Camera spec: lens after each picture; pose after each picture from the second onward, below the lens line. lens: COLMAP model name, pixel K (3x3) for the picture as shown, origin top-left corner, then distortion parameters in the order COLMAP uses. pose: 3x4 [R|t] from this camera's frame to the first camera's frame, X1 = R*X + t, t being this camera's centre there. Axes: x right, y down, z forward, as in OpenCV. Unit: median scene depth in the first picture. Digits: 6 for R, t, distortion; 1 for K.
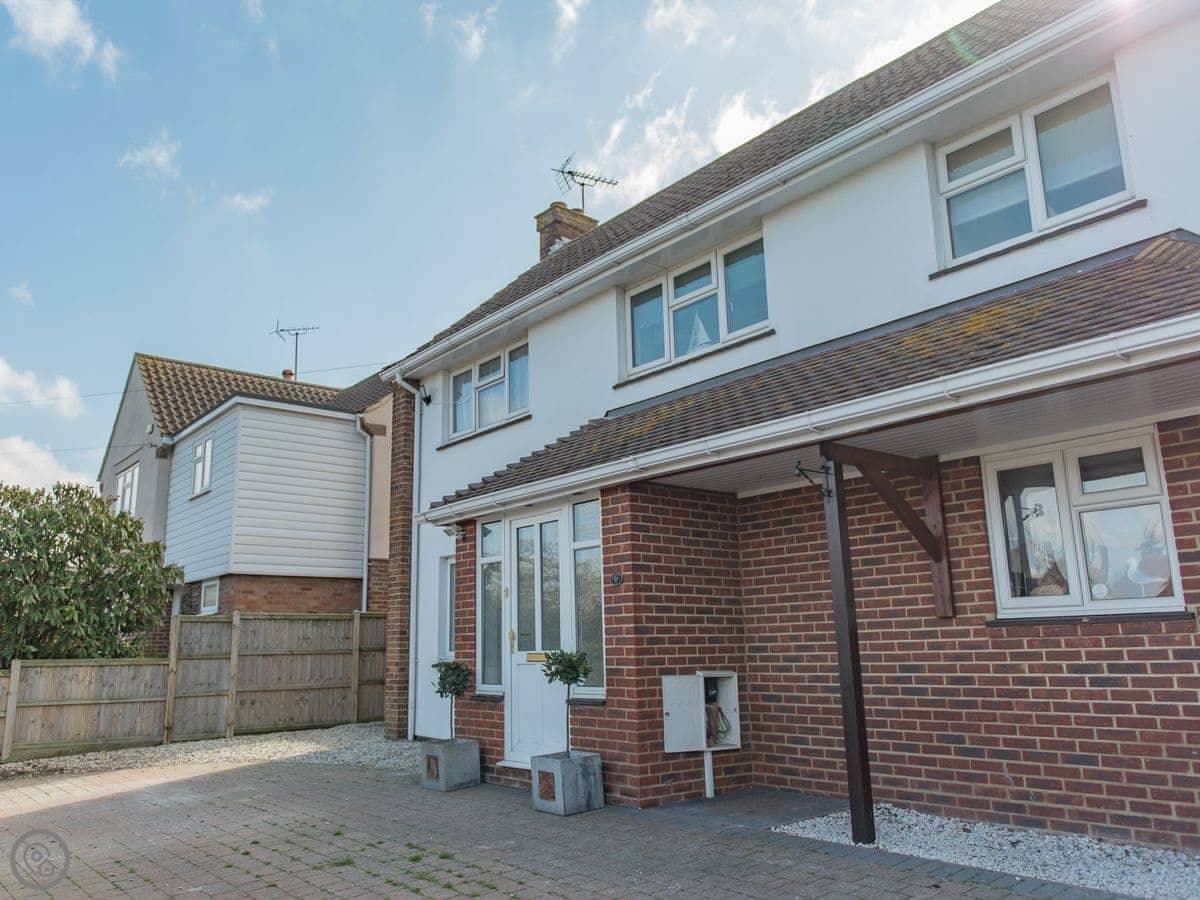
lens RADIAL K [[966.8, 0, 597.2], [0, 966.8, 440.0], [0, 0, 1]] dist [-0.003268, 0.003037]
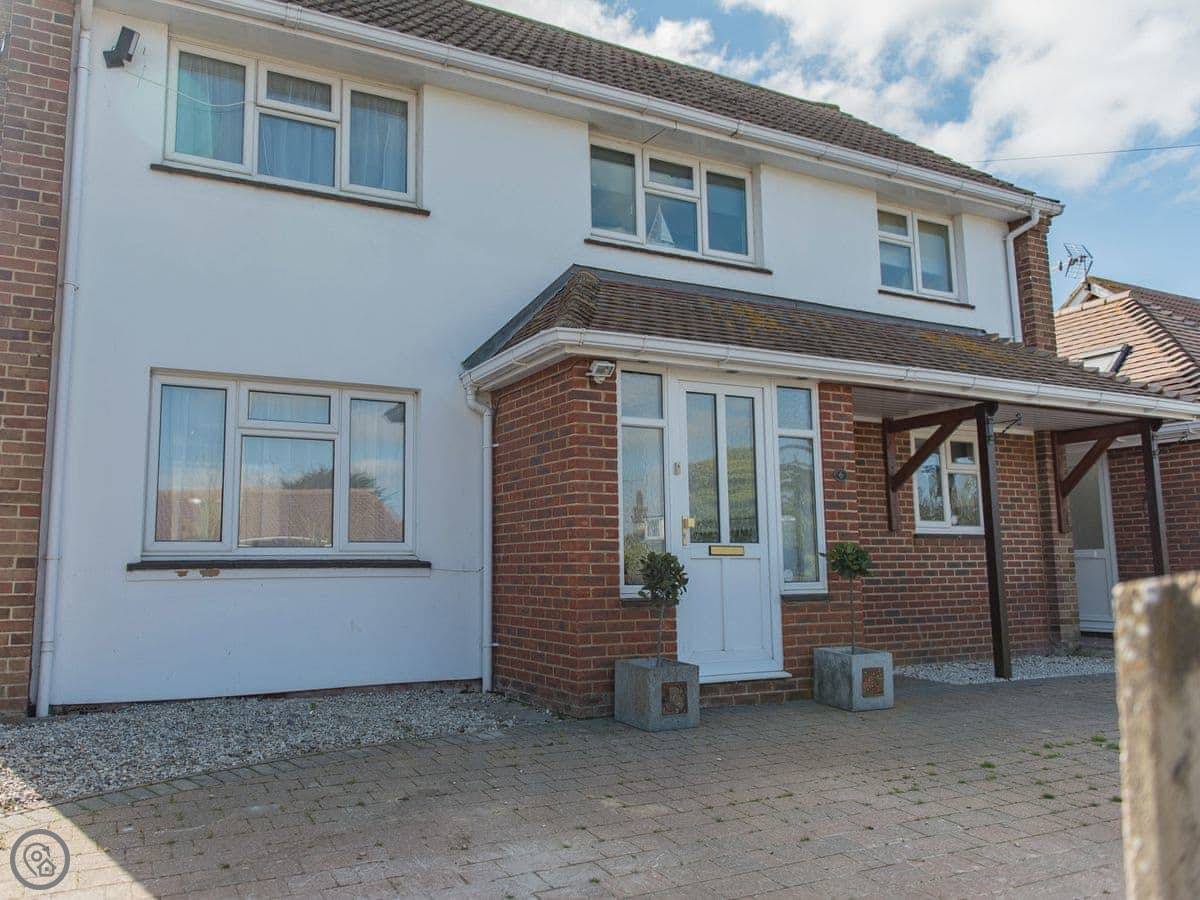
lens RADIAL K [[852.0, 0, 598.5], [0, 852.0, 463.4], [0, 0, 1]] dist [-0.005778, -0.000740]
pose [[0.221370, 0.130573, 0.966409, -0.860934], [-0.205921, 0.974909, -0.084552, 0.249945], [-0.953201, -0.180287, 0.242703, 0.994507]]
